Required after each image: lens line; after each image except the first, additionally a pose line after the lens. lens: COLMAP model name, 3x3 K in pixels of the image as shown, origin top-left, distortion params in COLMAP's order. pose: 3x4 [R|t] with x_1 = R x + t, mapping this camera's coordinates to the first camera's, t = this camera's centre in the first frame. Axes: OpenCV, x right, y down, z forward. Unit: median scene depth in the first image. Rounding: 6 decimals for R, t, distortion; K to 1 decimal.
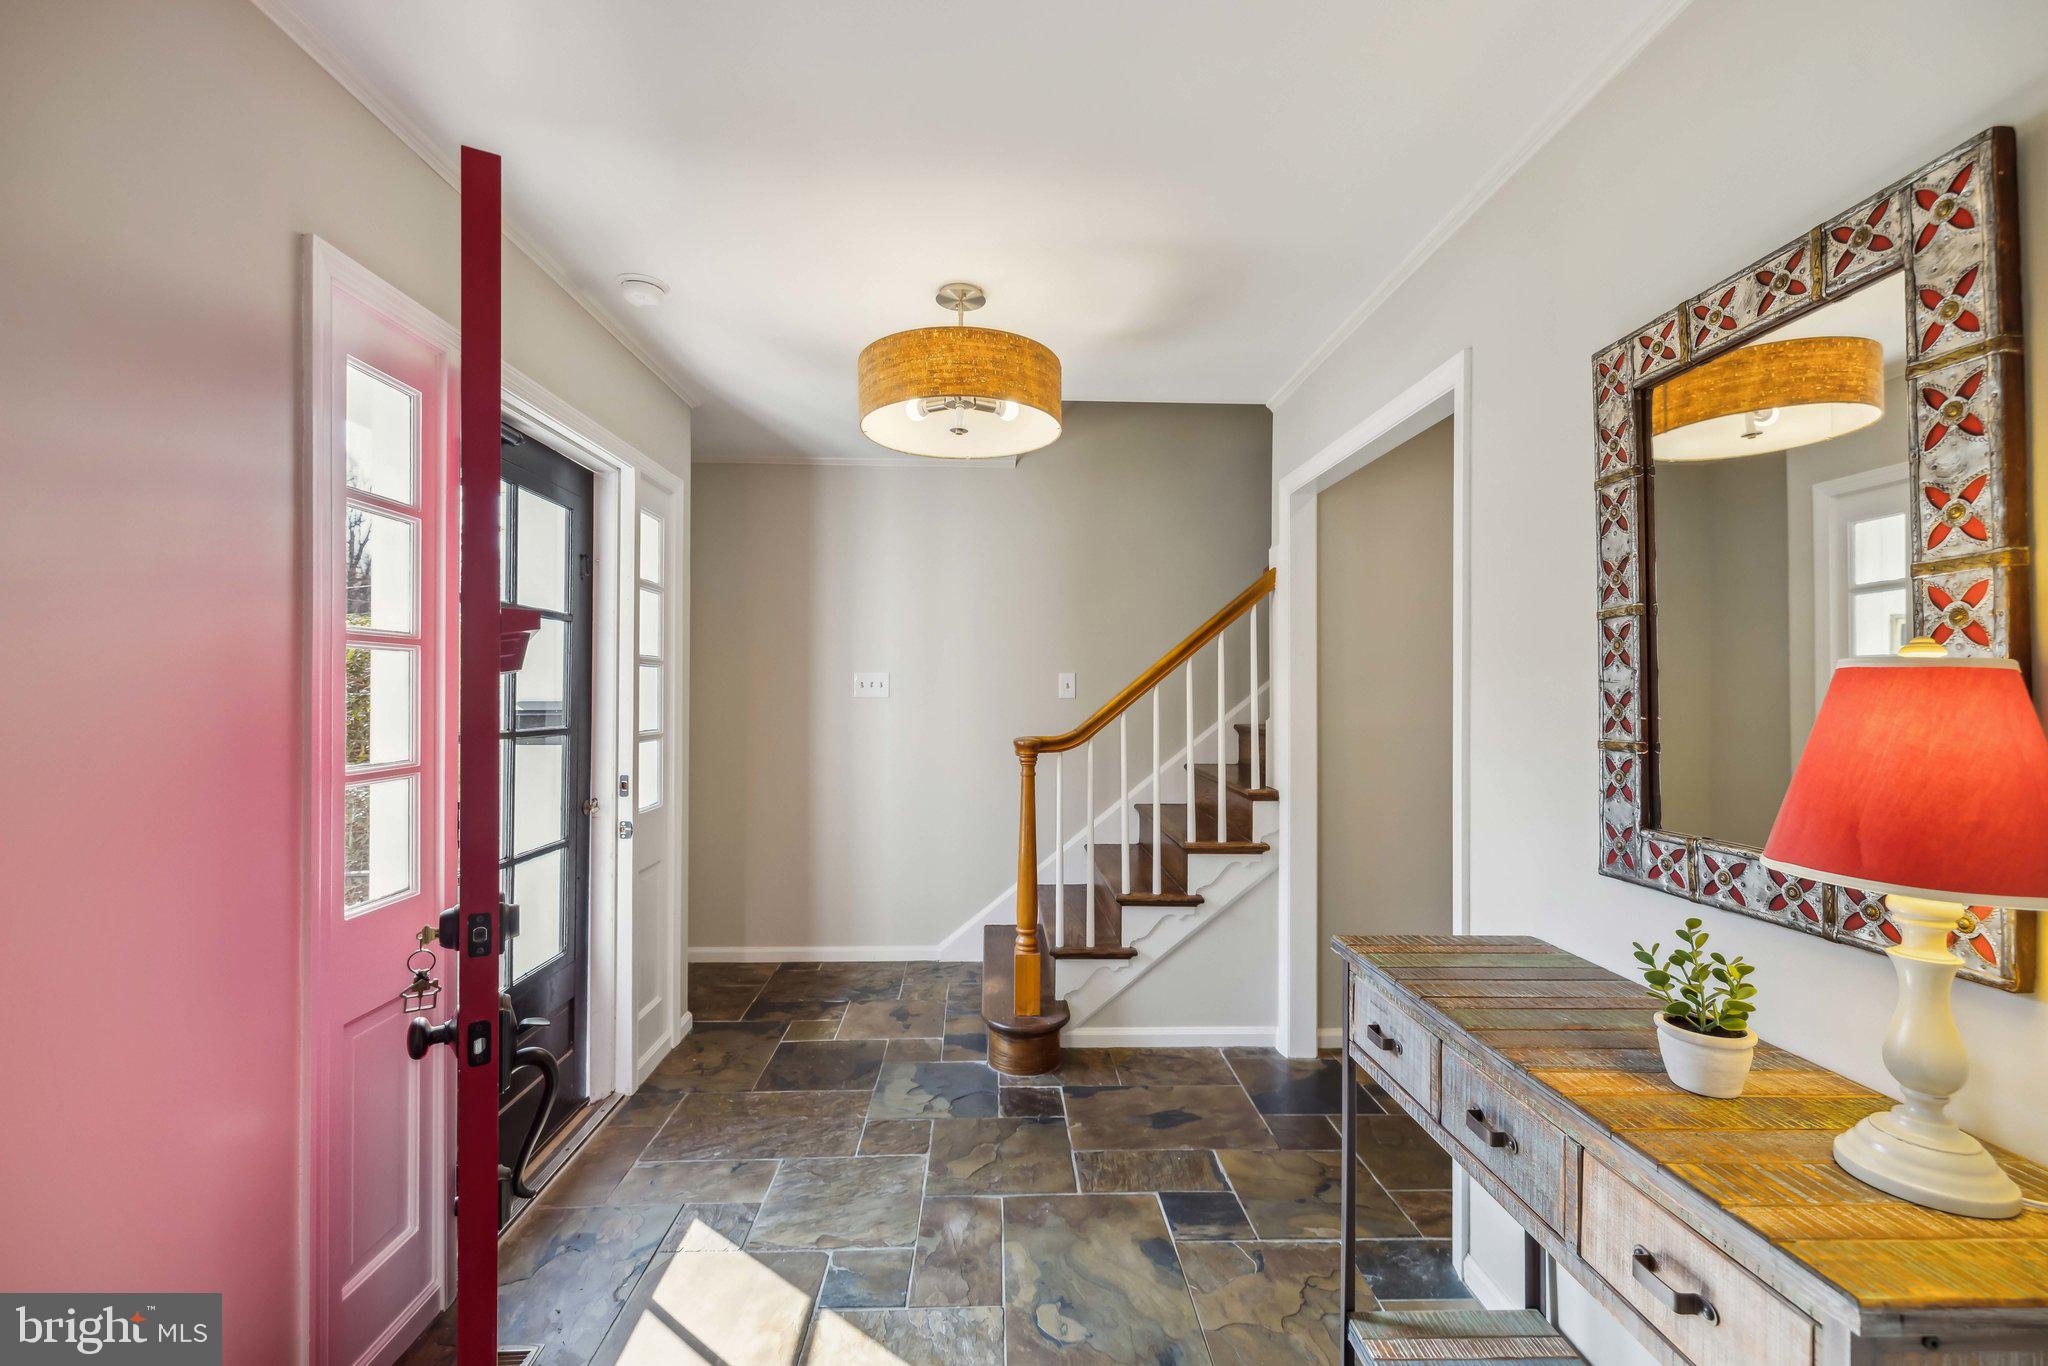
lens RADIAL K [[864.9, 0, 1022.8], [0, 864.9, 681.0], [0, 0, 1]] dist [-0.000310, -0.000049]
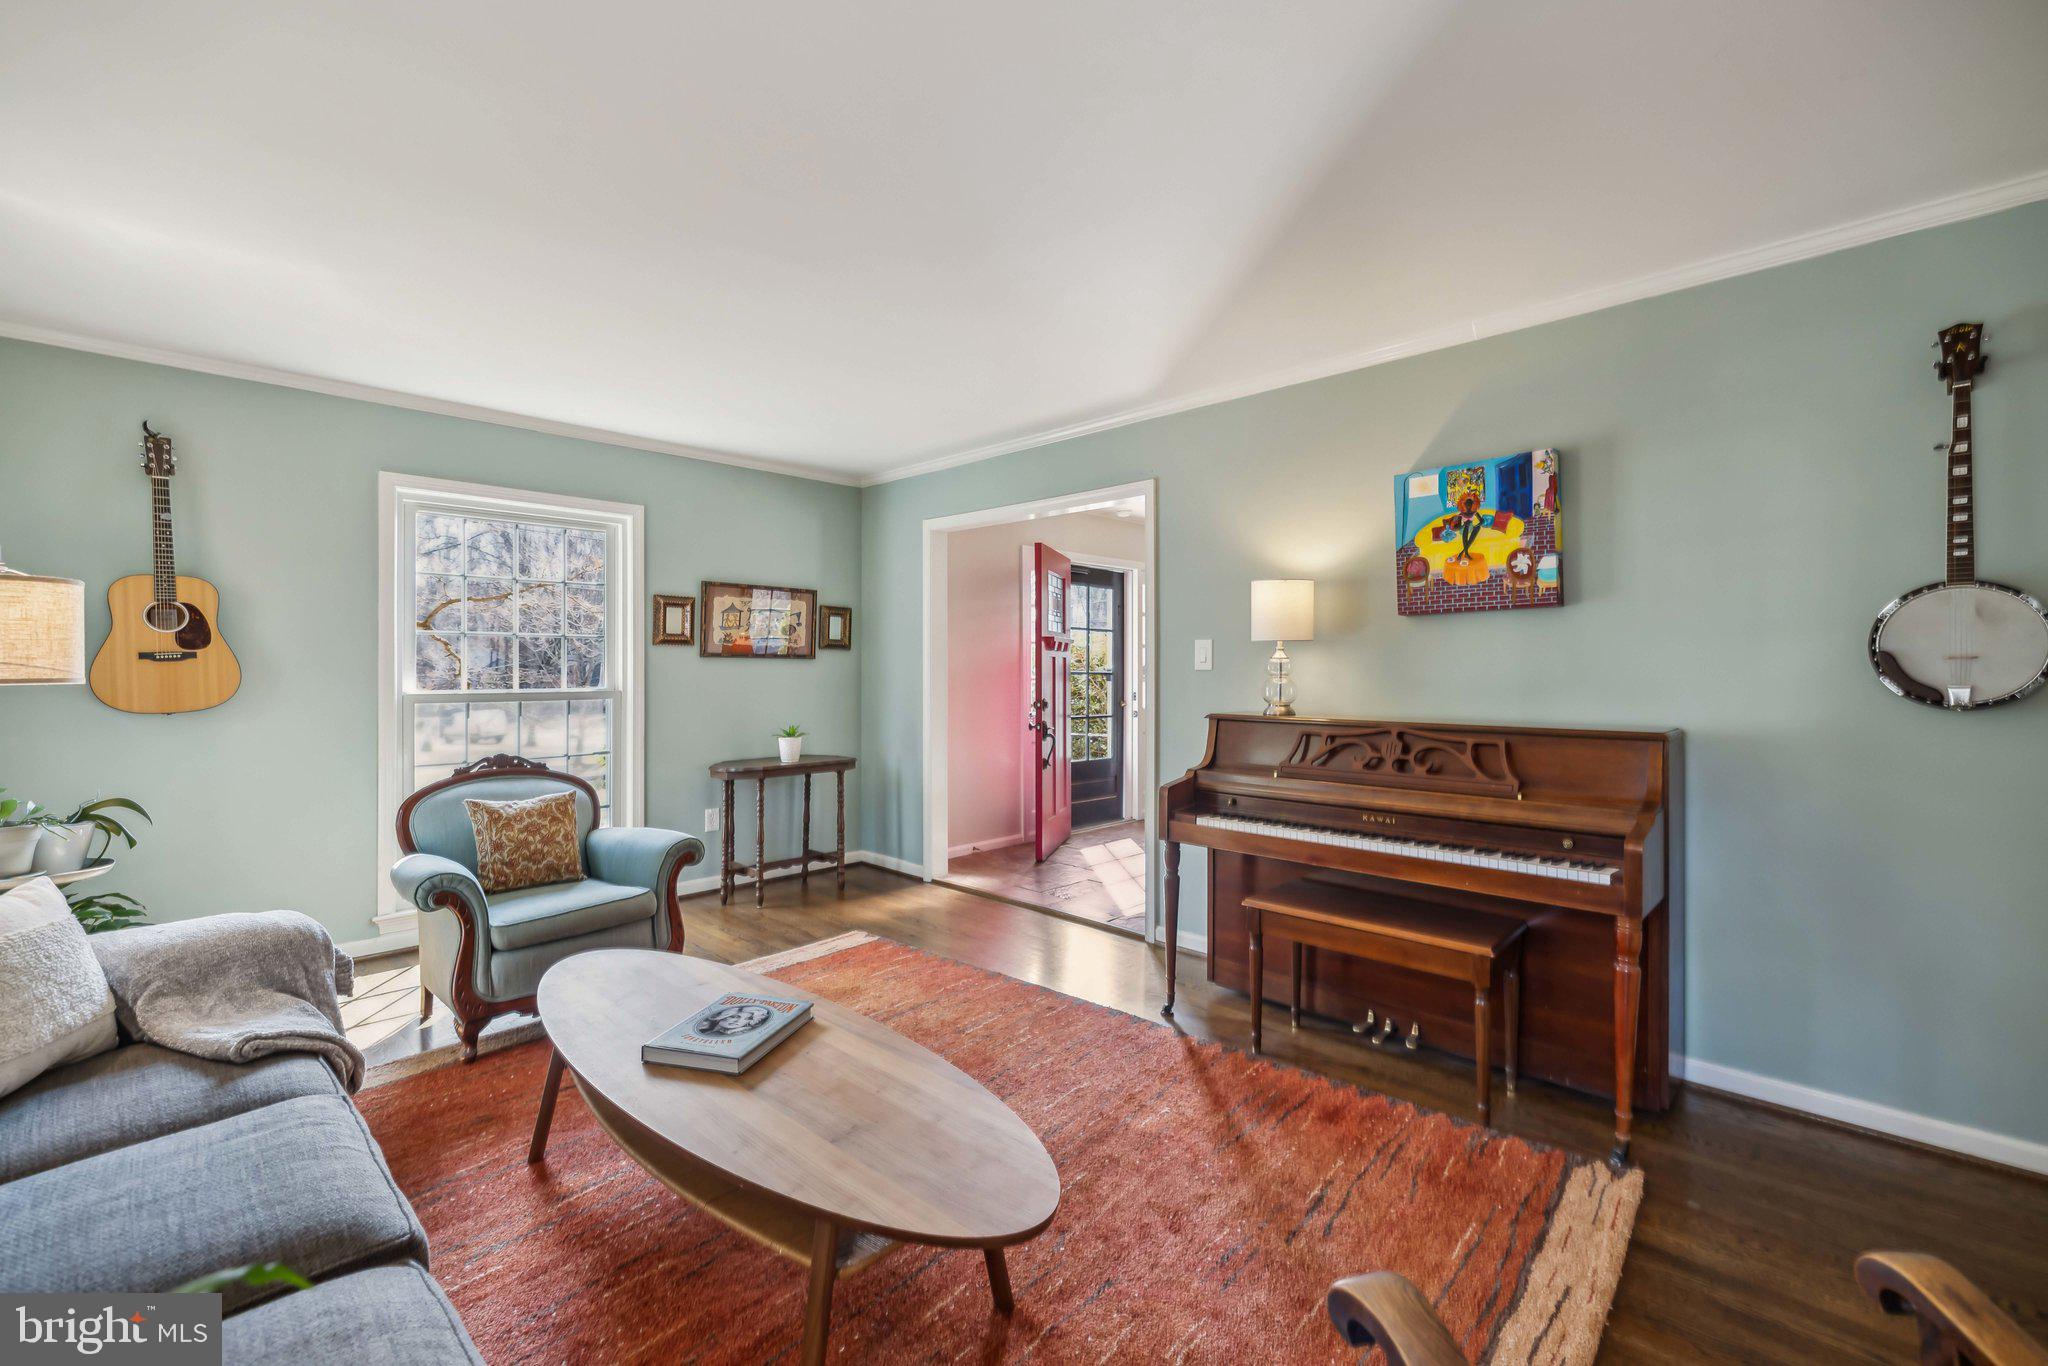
lens RADIAL K [[864.9, 0, 1029.4], [0, 864.9, 675.0], [0, 0, 1]] dist [-0.000310, -0.000049]
pose [[0.688773, -0.000814, -0.724977, 1.160299], [0.009709, 0.999920, 0.008101, 0.035196], [0.724912, -0.012619, 0.688726, -0.964042]]
